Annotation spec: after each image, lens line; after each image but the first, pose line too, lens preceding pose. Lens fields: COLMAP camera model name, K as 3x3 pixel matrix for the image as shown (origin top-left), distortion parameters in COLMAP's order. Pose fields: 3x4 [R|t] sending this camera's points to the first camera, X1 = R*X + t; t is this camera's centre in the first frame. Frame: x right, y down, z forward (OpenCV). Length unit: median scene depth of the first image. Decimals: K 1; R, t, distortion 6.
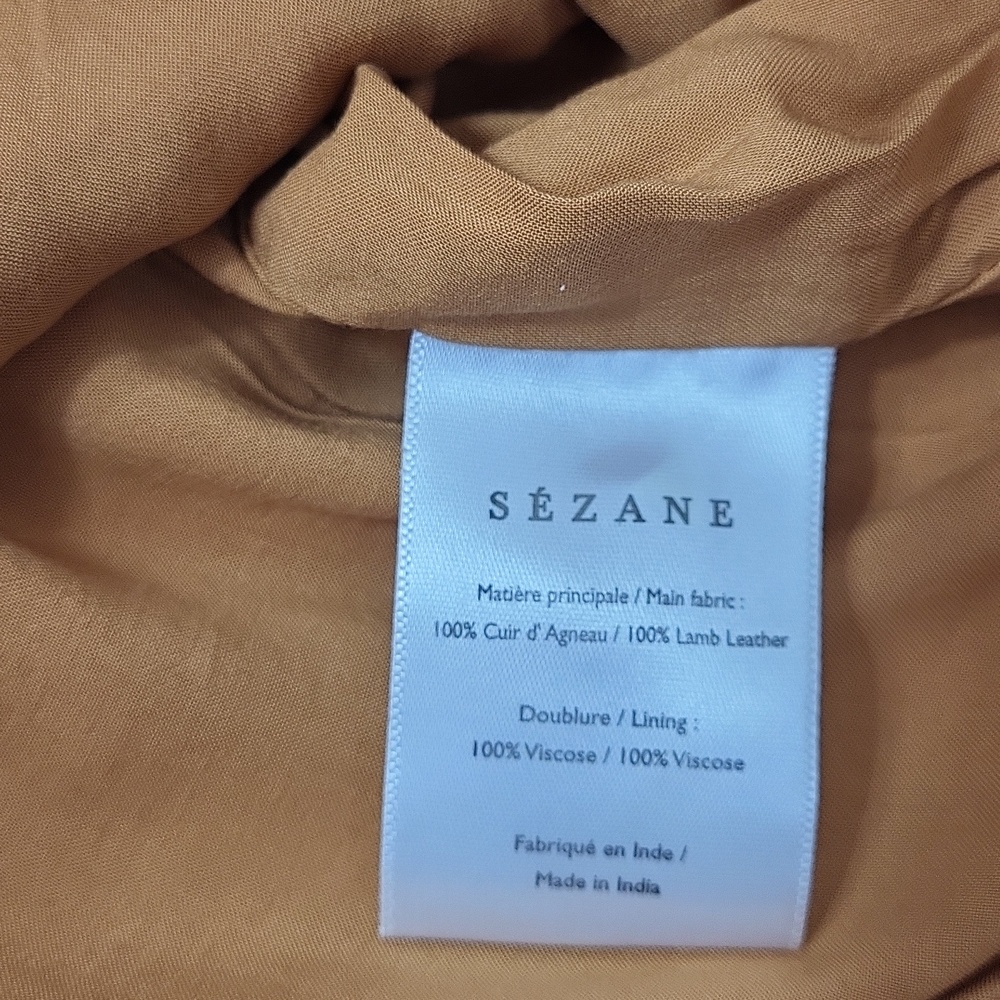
lens RADIAL K [[1956.3, 0, 517.3], [0, 1956.3, 500.3], [0, 0, 1]] dist [-0.025281, -0.129344]
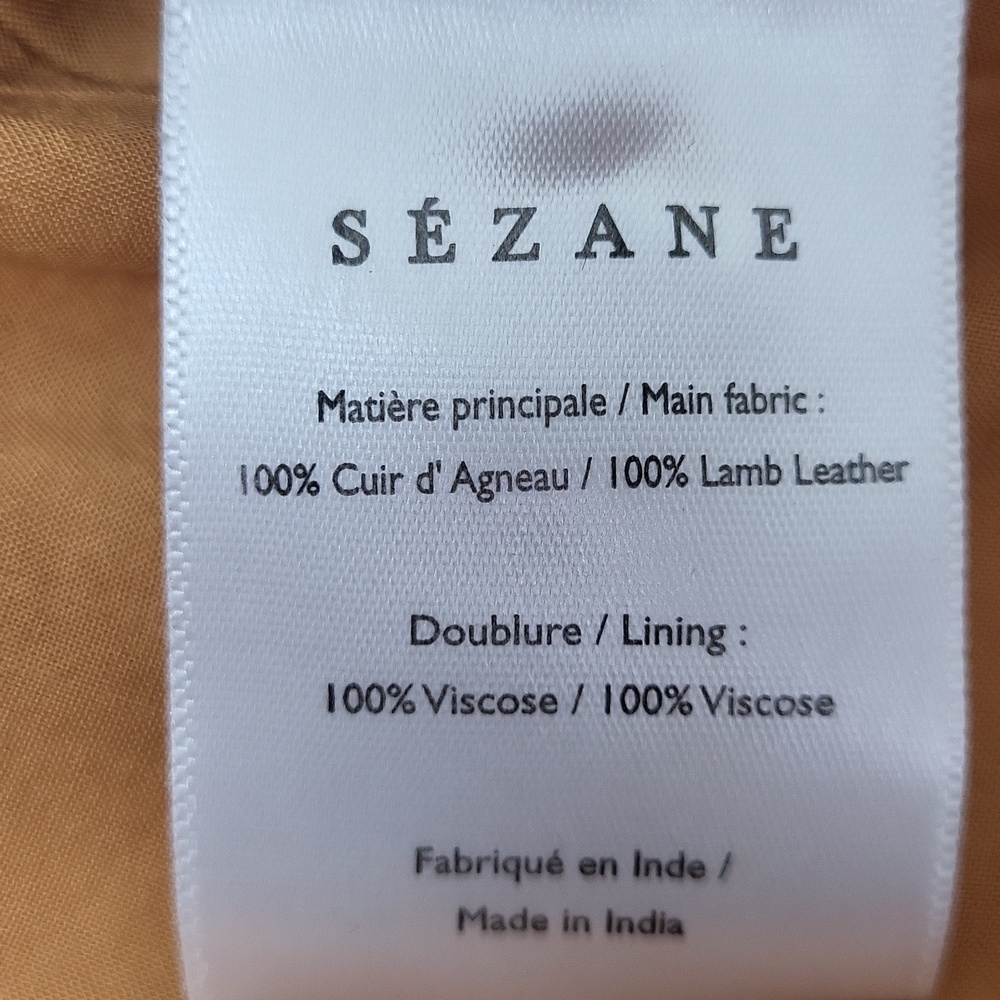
lens RADIAL K [[1956.3, 0, 517.3], [0, 1956.3, 500.3], [0, 0, 1]] dist [-0.025281, -0.129344]
pose [[0.998735, -0.046900, 0.018129, 0.022196], [0.044100, 0.990234, 0.132256, 0.005250], [-0.024155, -0.131289, 0.991050, 0.477538]]
